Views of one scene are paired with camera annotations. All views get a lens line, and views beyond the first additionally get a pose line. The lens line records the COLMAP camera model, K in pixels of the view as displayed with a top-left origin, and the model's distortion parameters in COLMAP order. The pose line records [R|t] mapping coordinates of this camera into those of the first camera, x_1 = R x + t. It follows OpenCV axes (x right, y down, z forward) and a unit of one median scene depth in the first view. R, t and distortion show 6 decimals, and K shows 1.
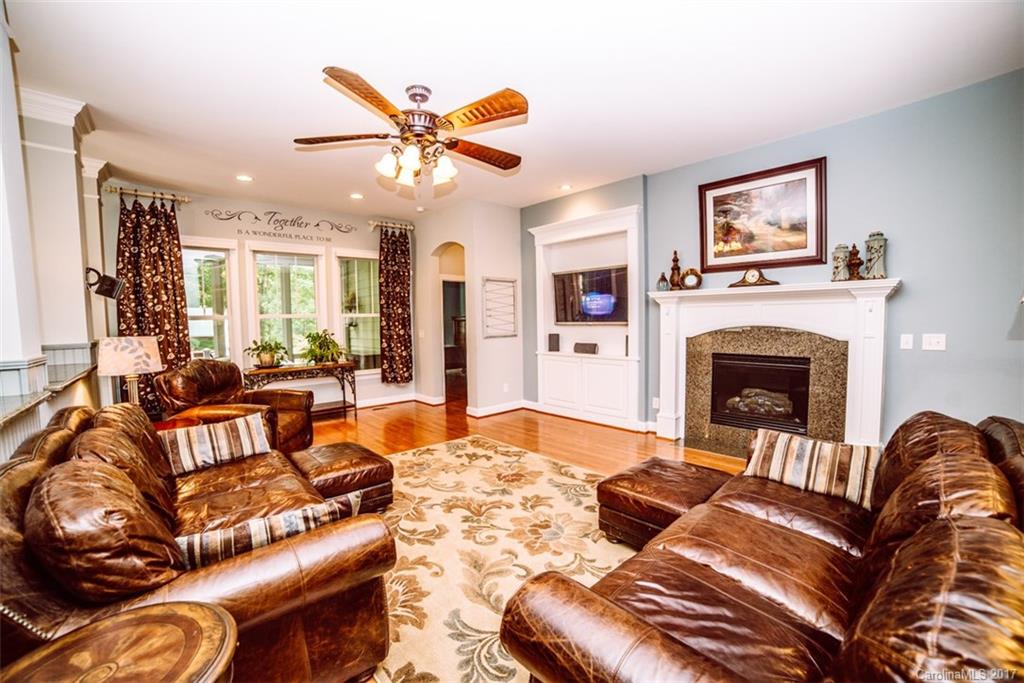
lens RADIAL K [[426.5, 0, 512.0], [0, 426.5, 341.5], [0, 0, 1]] dist [-0.073035, 0.000063]
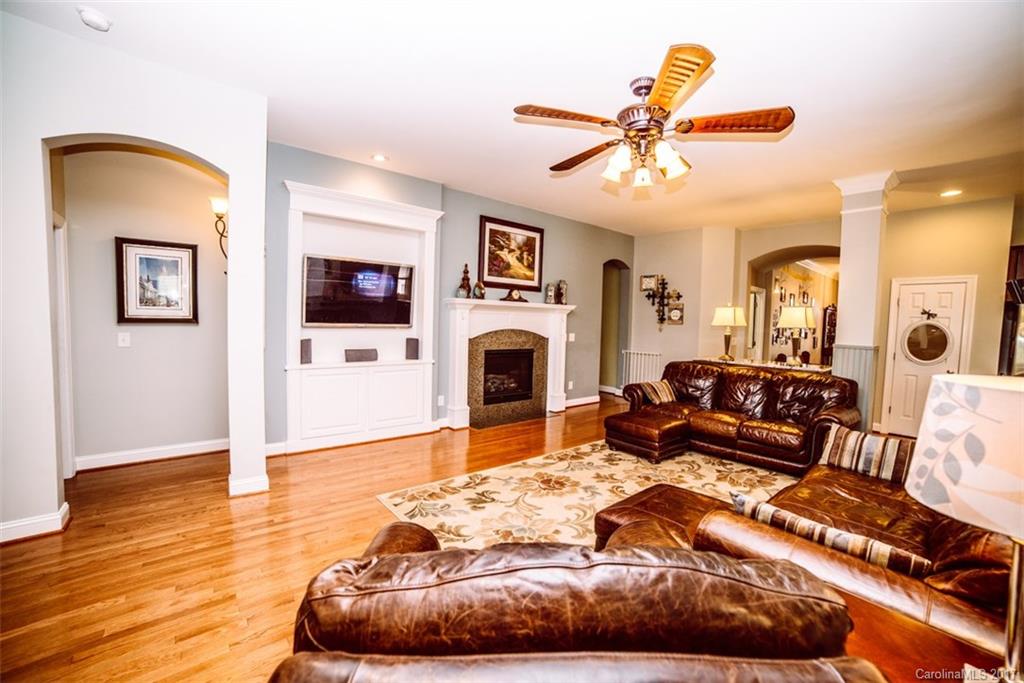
lens RADIAL K [[426.5, 0, 512.0], [0, 426.5, 341.5], [0, 0, 1]] dist [-0.073035, 0.000063]
pose [[0.025986, -0.031738, 0.999158, -0.808829], [0.027965, 0.999128, 0.031010, -0.036314], [-0.999271, 0.027136, 0.026851, 0.876055]]
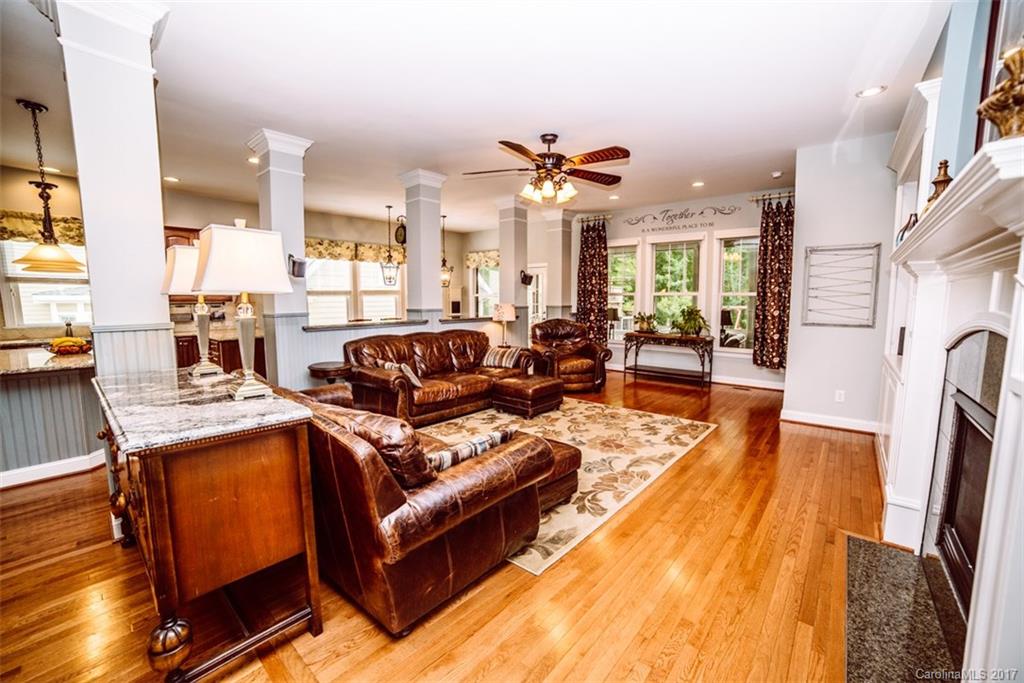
lens RADIAL K [[420.5, 0, 512.0], [0, 420.5, 341.5], [0, 0, 1]] dist [-0.001867, 0.000065]
pose [[0.139414, 0.120932, -0.982822, 0.841107], [-0.057982, 0.991809, 0.113813, -0.047400], [0.988535, 0.041119, 0.145284, 0.470417]]
